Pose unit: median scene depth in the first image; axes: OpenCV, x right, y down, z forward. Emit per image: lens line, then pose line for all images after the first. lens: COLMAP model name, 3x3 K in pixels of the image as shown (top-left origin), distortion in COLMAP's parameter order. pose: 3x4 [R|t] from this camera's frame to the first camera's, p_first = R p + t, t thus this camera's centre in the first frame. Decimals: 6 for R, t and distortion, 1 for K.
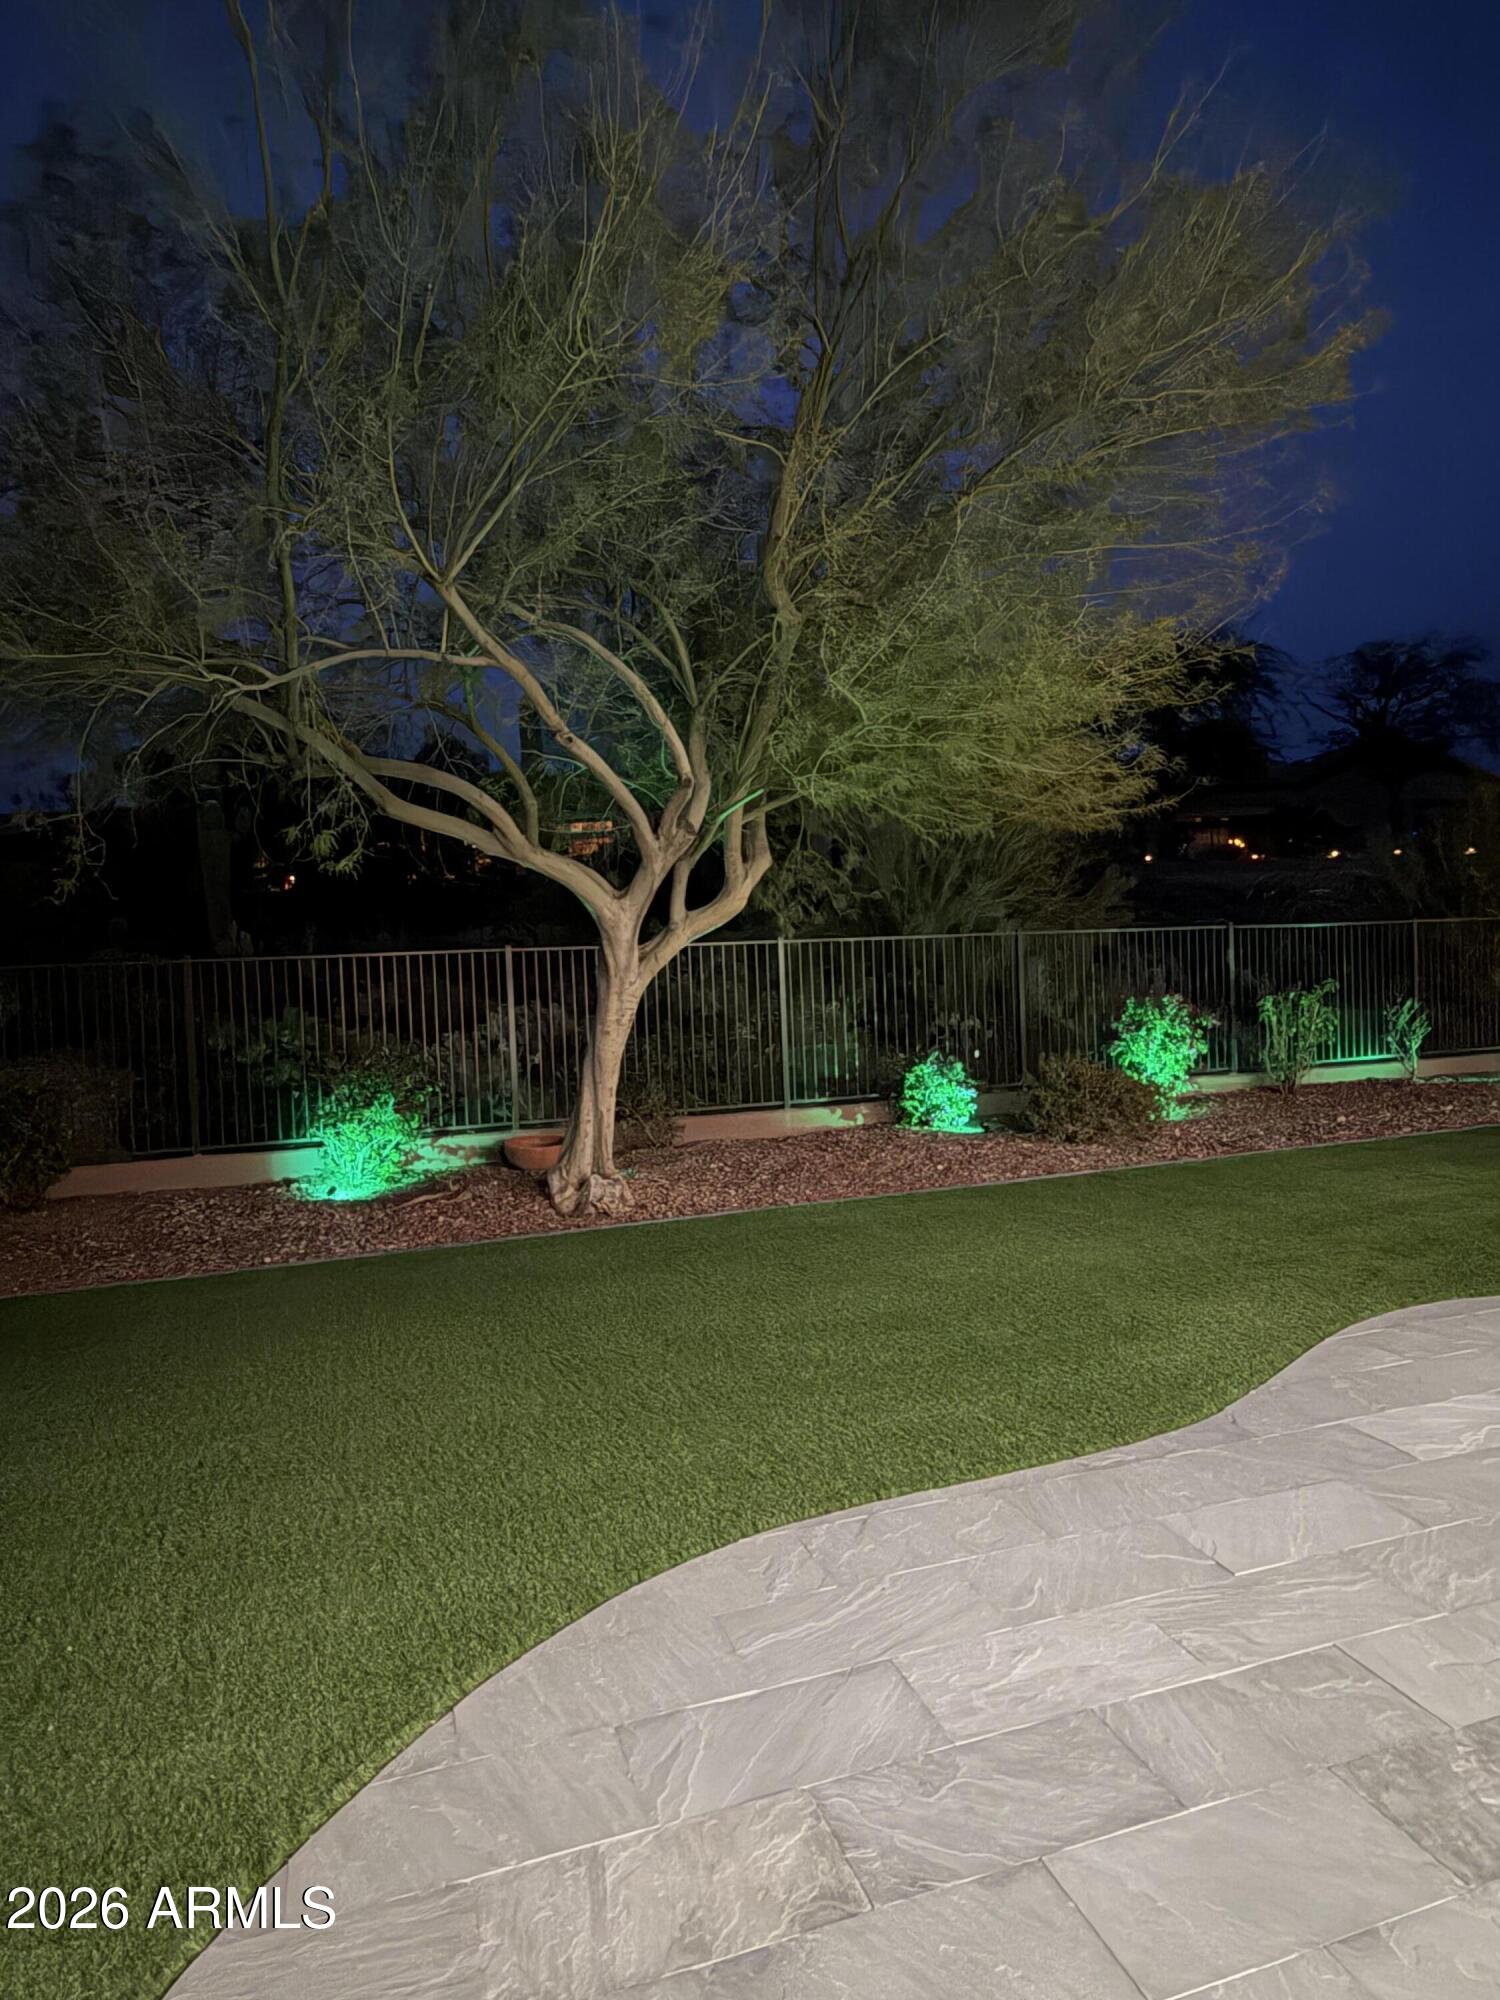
lens RADIAL K [[1194.1, 0, 754.4], [0, 1194.1, 1005.7], [0, 0, 1]] dist [-0.000207, 0.000710]
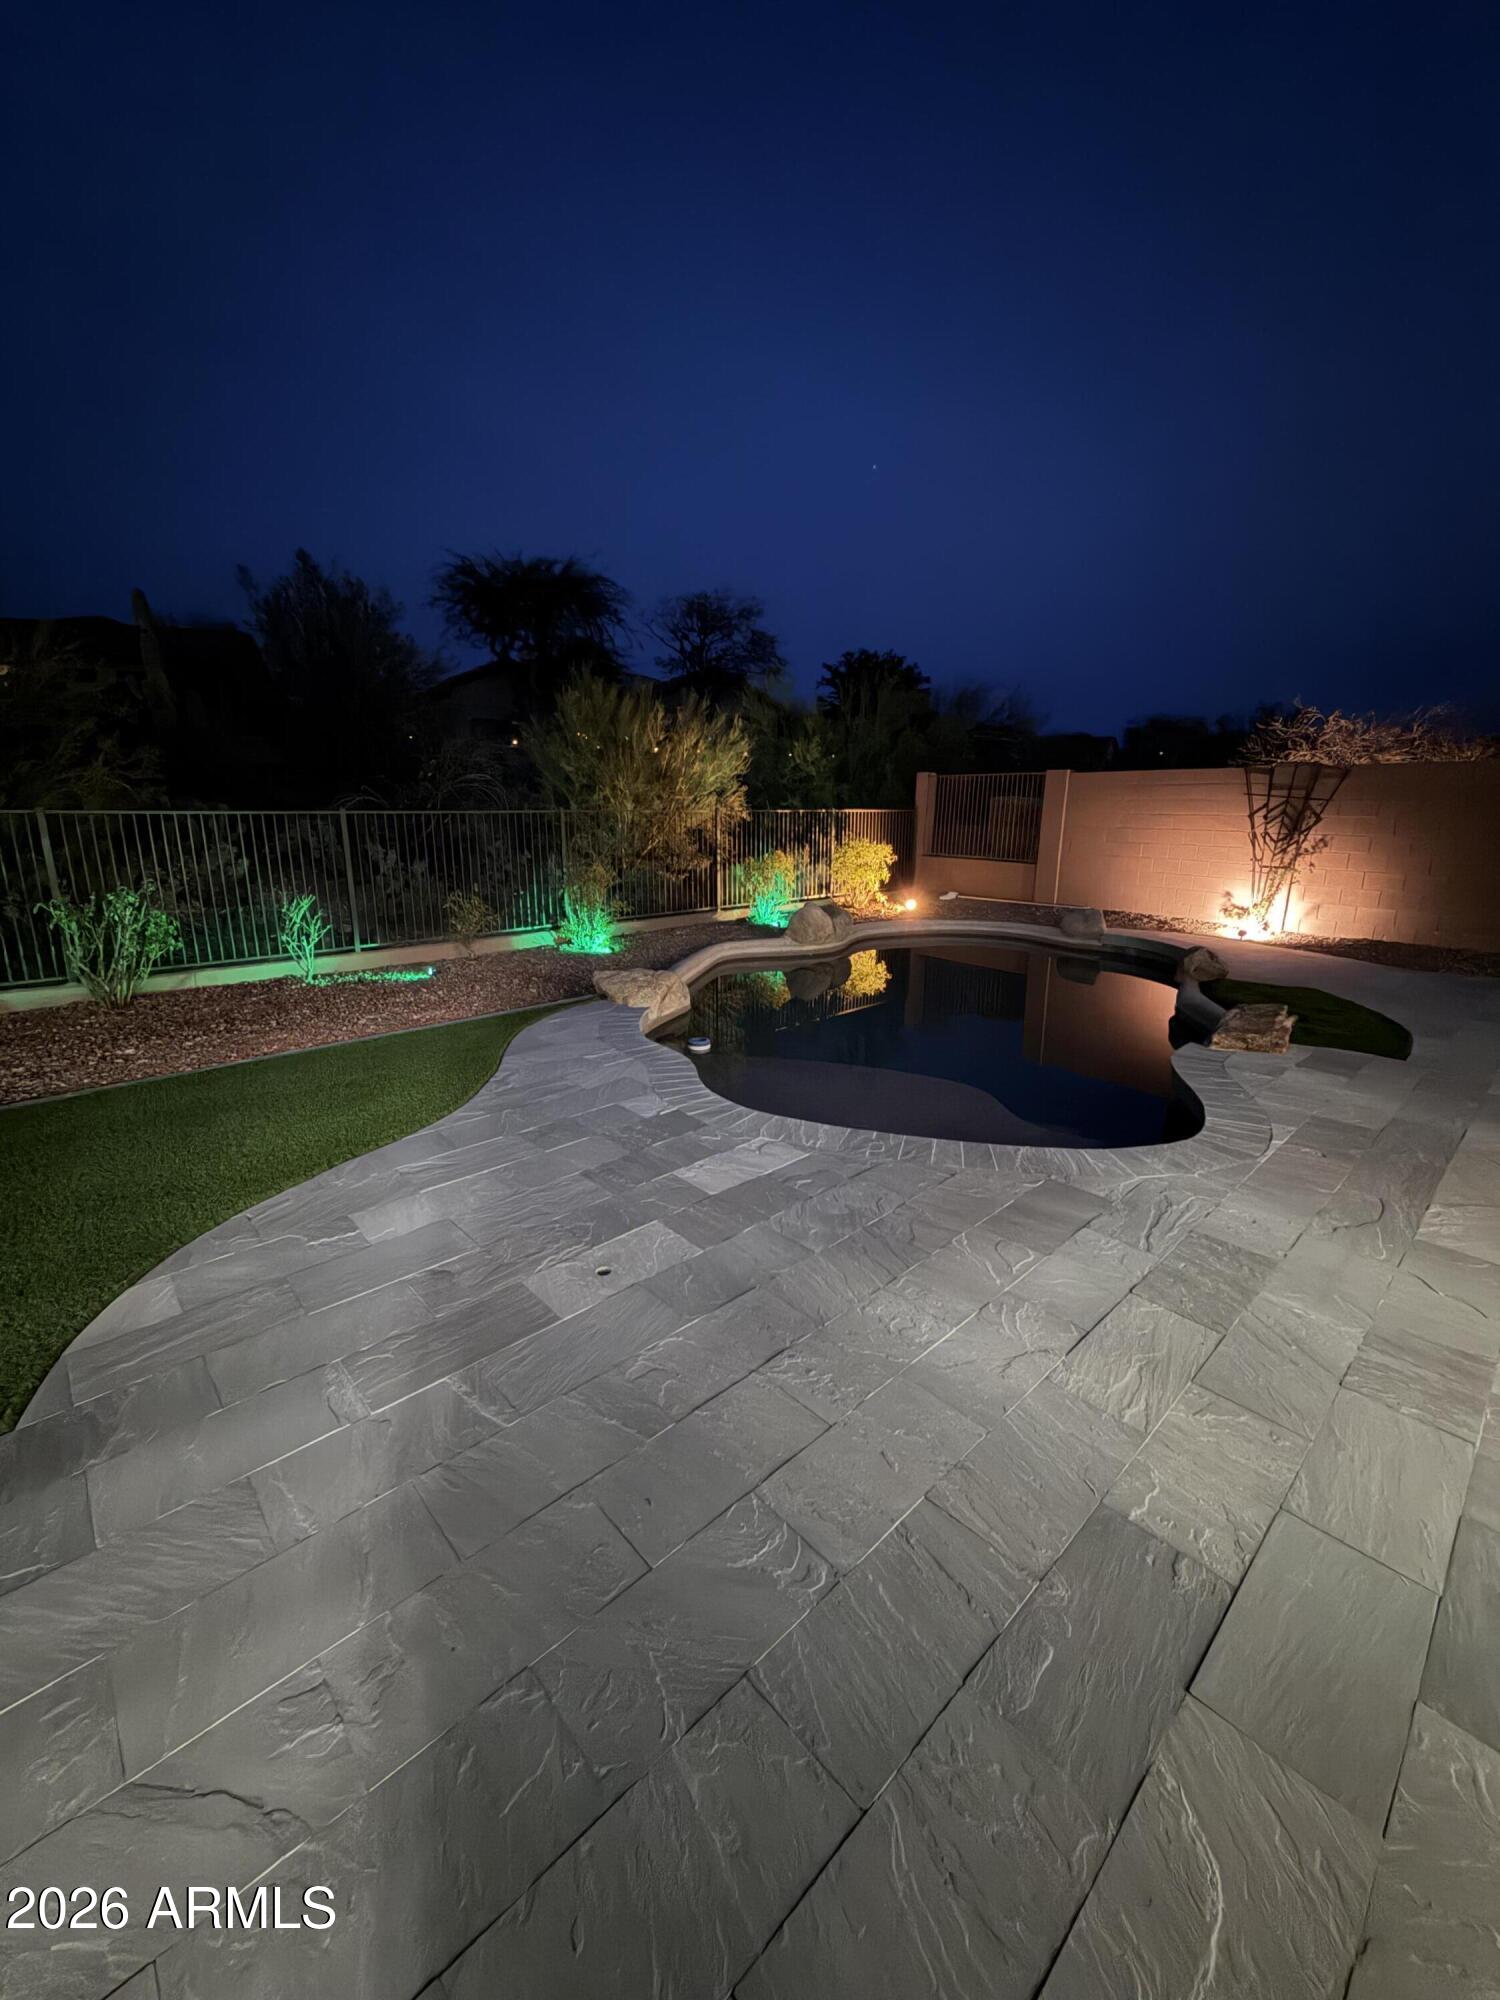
lens RADIAL K [[794.0, 0, 750.0], [0, 794.0, 1000.0], [0, 0, 1]] dist [0.000496, 0.000088]
pose [[0.907428, -0.058482, 0.416118, 0.800370], [-0.022098, 0.982256, 0.186238, -0.067553], [-0.419626, -0.178193, 0.890034, 0.356180]]
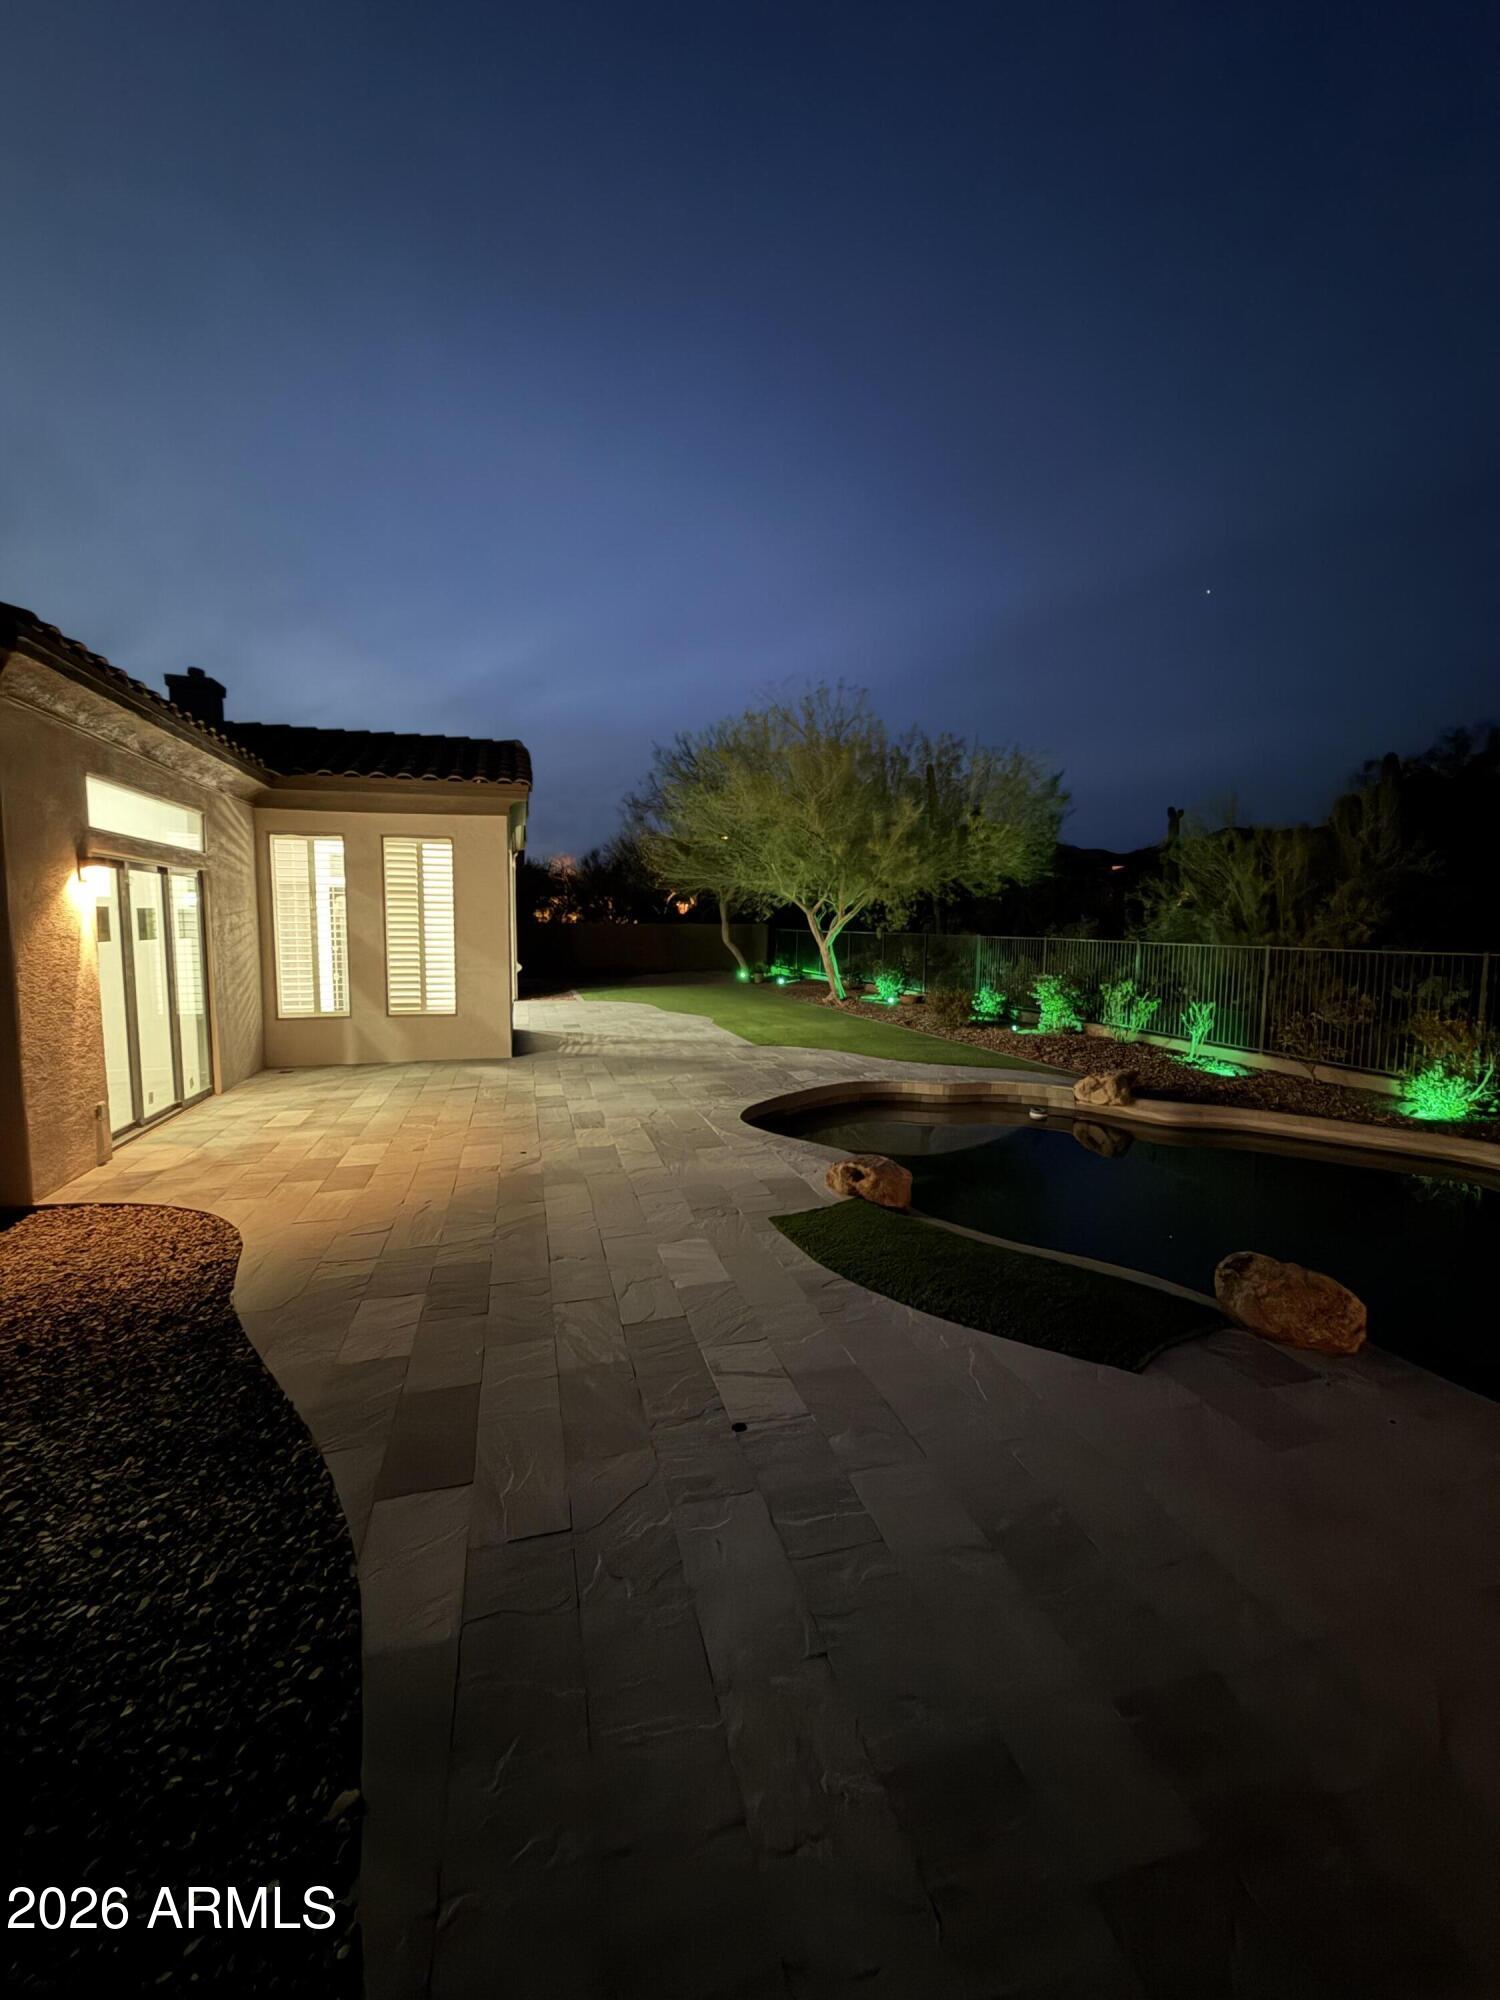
lens RADIAL K [[794.0, 0, 750.0], [0, 794.0, 1000.0], [0, 0, 1]] dist [0.000496, 0.000088]
pose [[-0.041027, 0.135804, -0.989886, 1.989139], [-0.045144, 0.989456, 0.137616, -0.149750], [0.998138, 0.050333, -0.034463, 0.661645]]
